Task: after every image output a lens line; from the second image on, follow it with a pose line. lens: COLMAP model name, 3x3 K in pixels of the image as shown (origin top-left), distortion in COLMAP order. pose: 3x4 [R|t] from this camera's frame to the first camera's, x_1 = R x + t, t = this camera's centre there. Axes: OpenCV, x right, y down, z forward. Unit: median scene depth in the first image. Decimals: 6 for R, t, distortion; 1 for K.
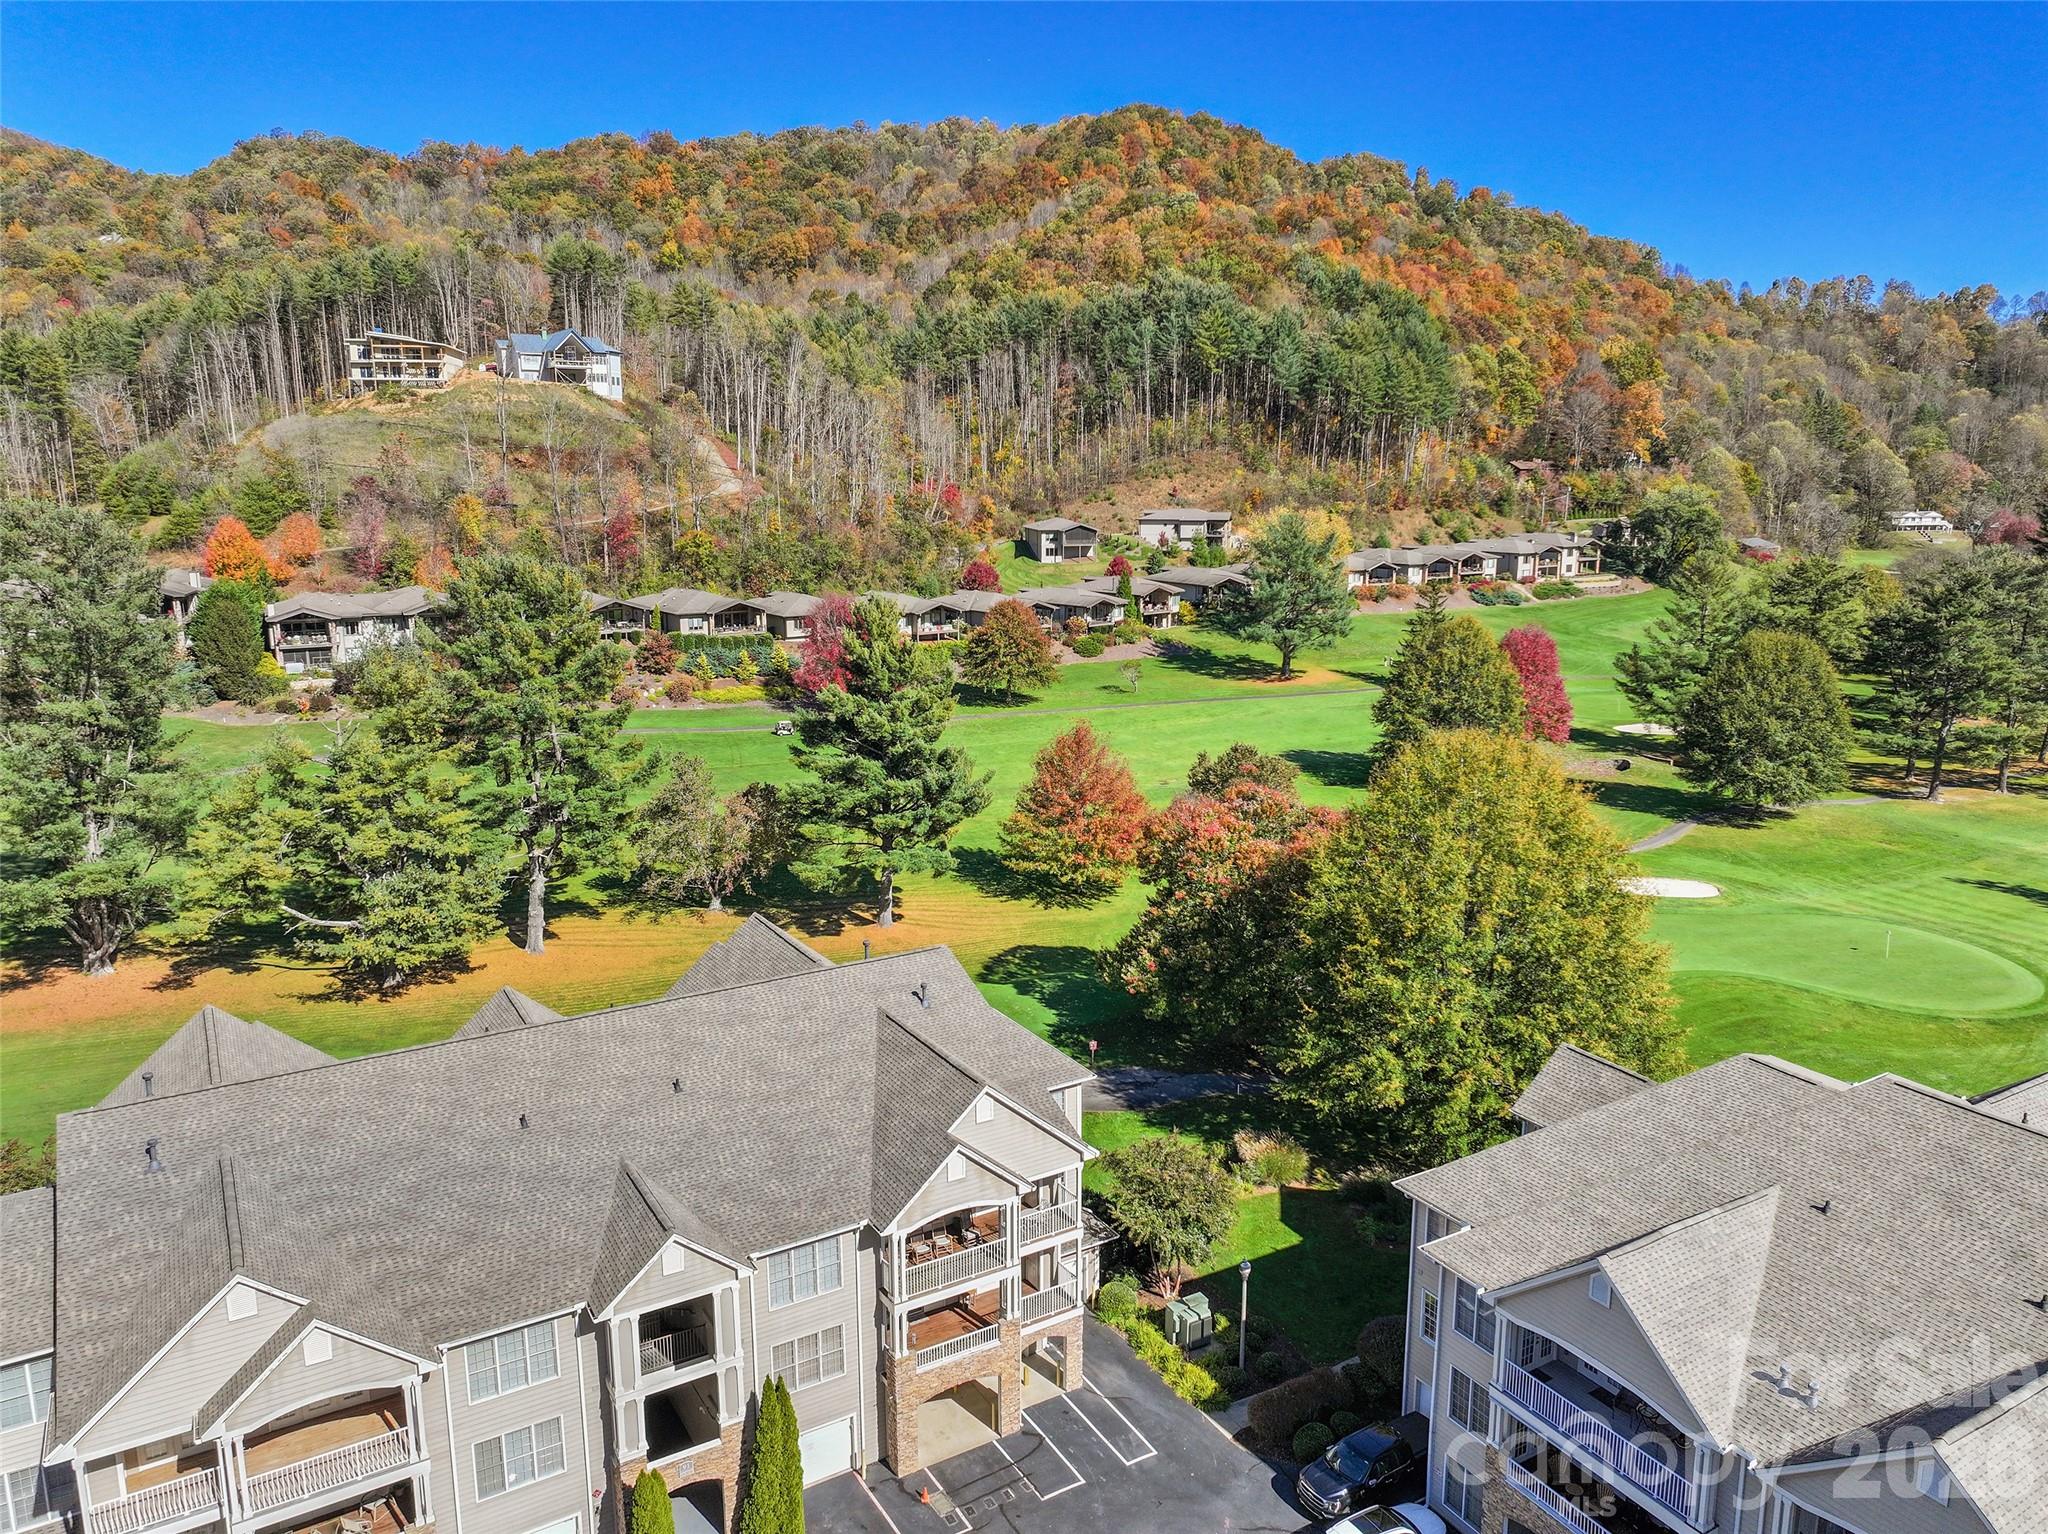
lens RADIAL K [[1436.9, 0, 1032.8], [0, 1436.9, 746.2], [0, 0, 1]] dist [0.008447, 0.009261]
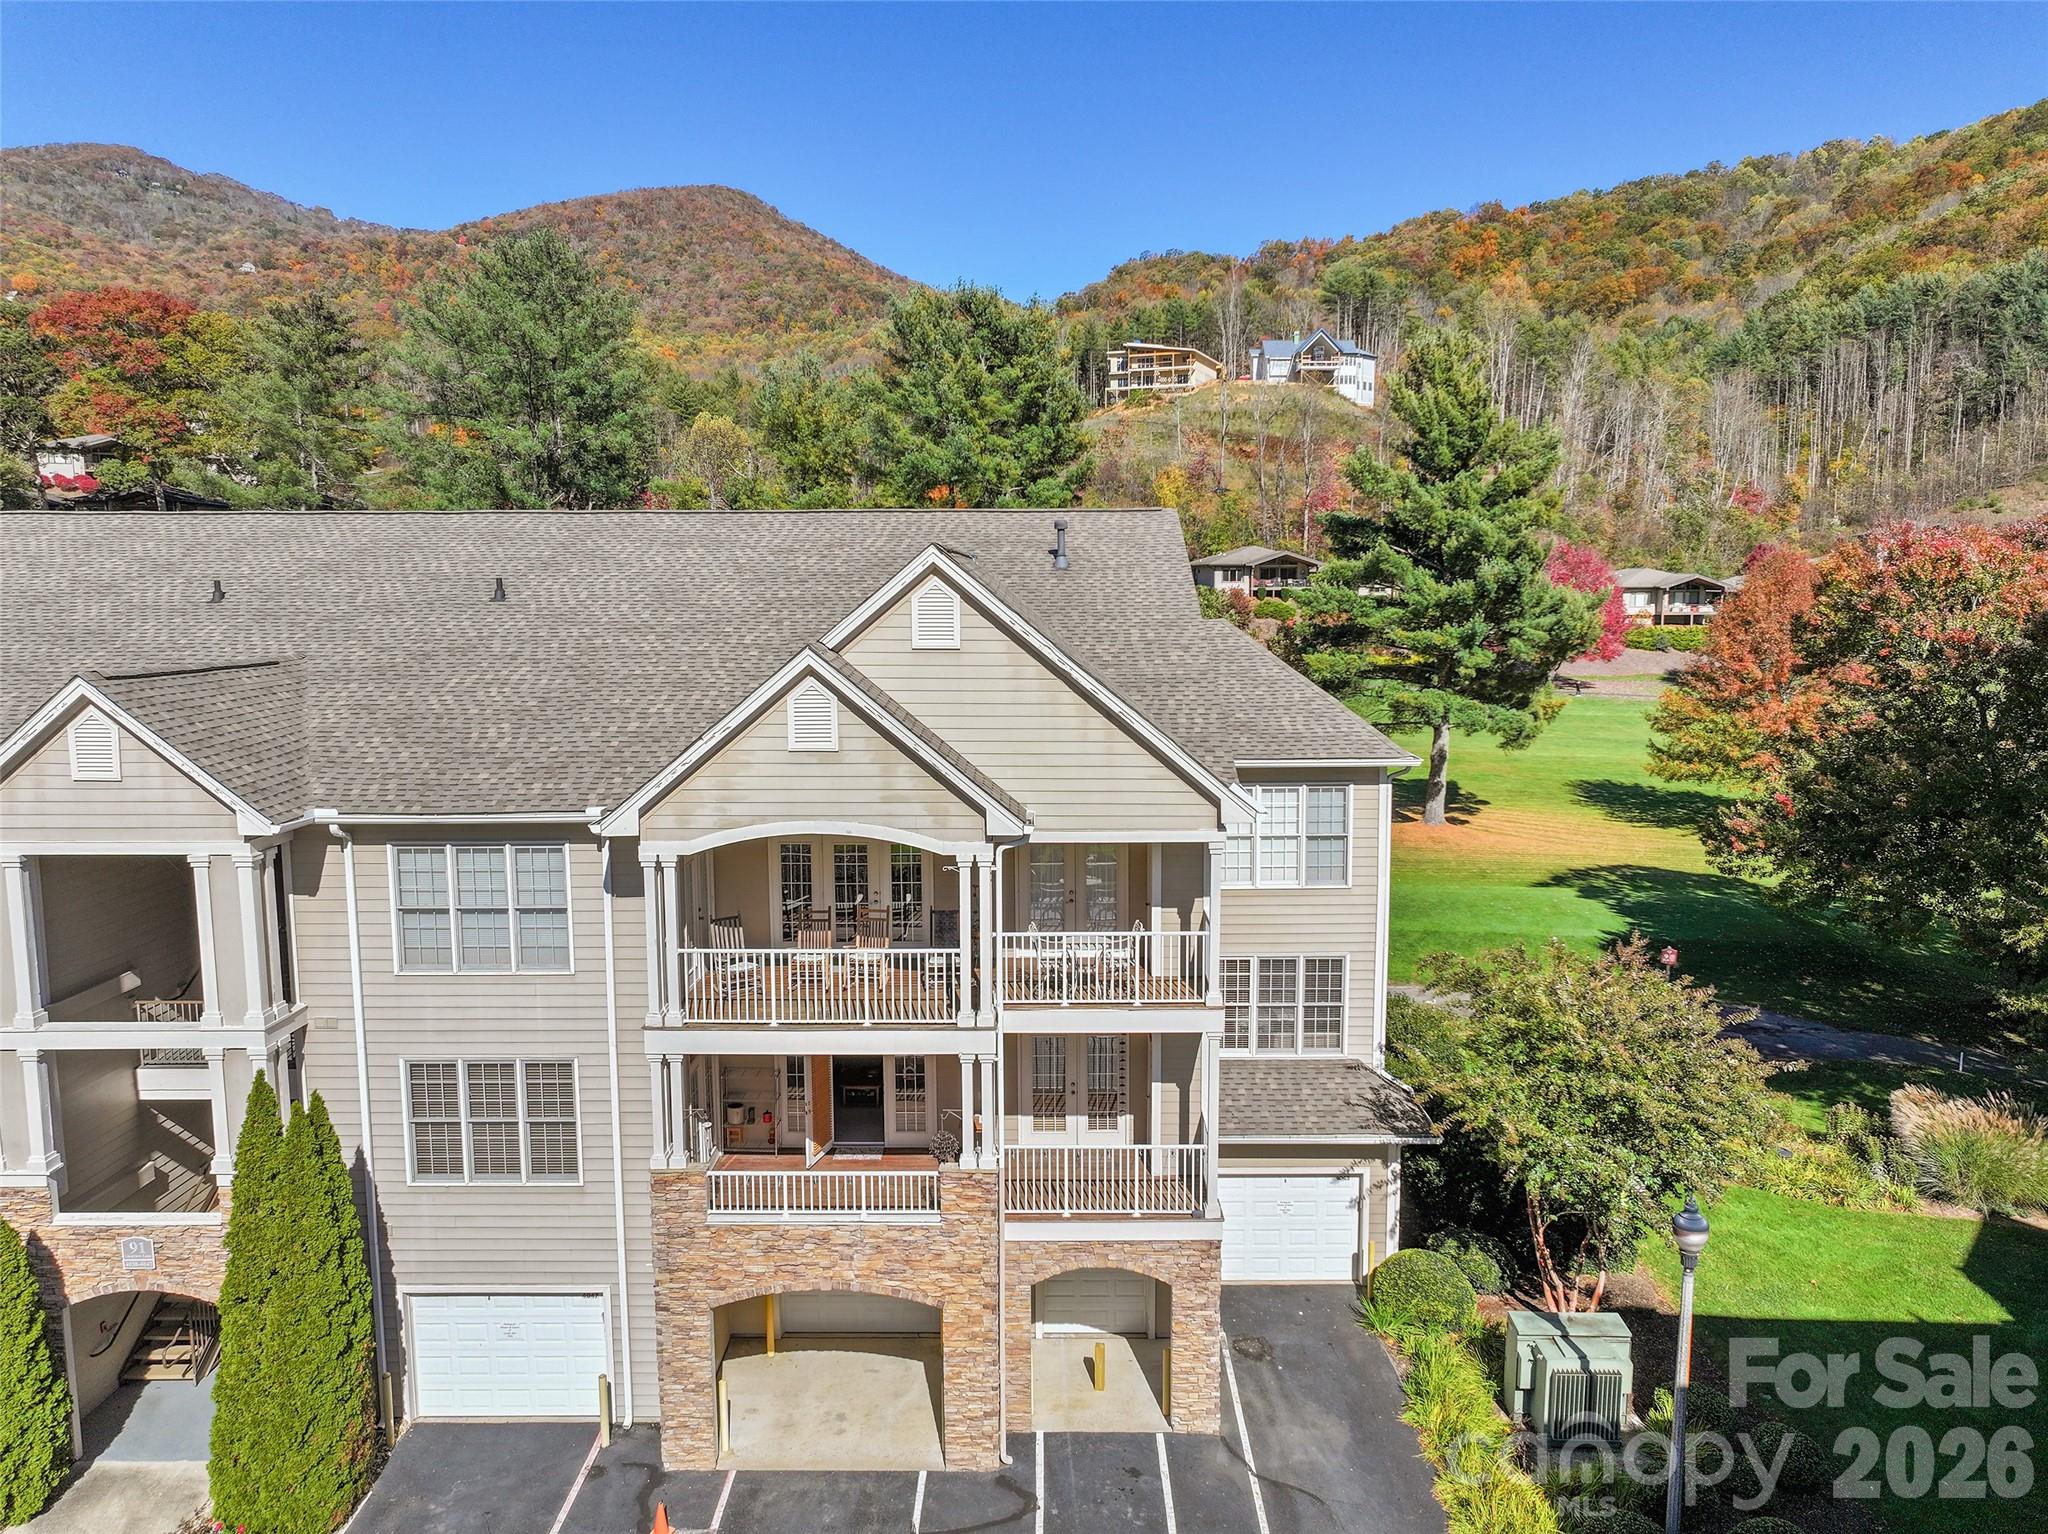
lens RADIAL K [[1436.9, 0, 1038.5], [0, 1436.9, 753.0], [0, 0, 1]] dist [0.008447, 0.009261]
pose [[0.852299, 0.061824, -0.519388, 0.164513], [-0.098299, 0.994229, -0.042960, 0.246296], [0.513735, 0.087670, 0.853458, 0.544276]]
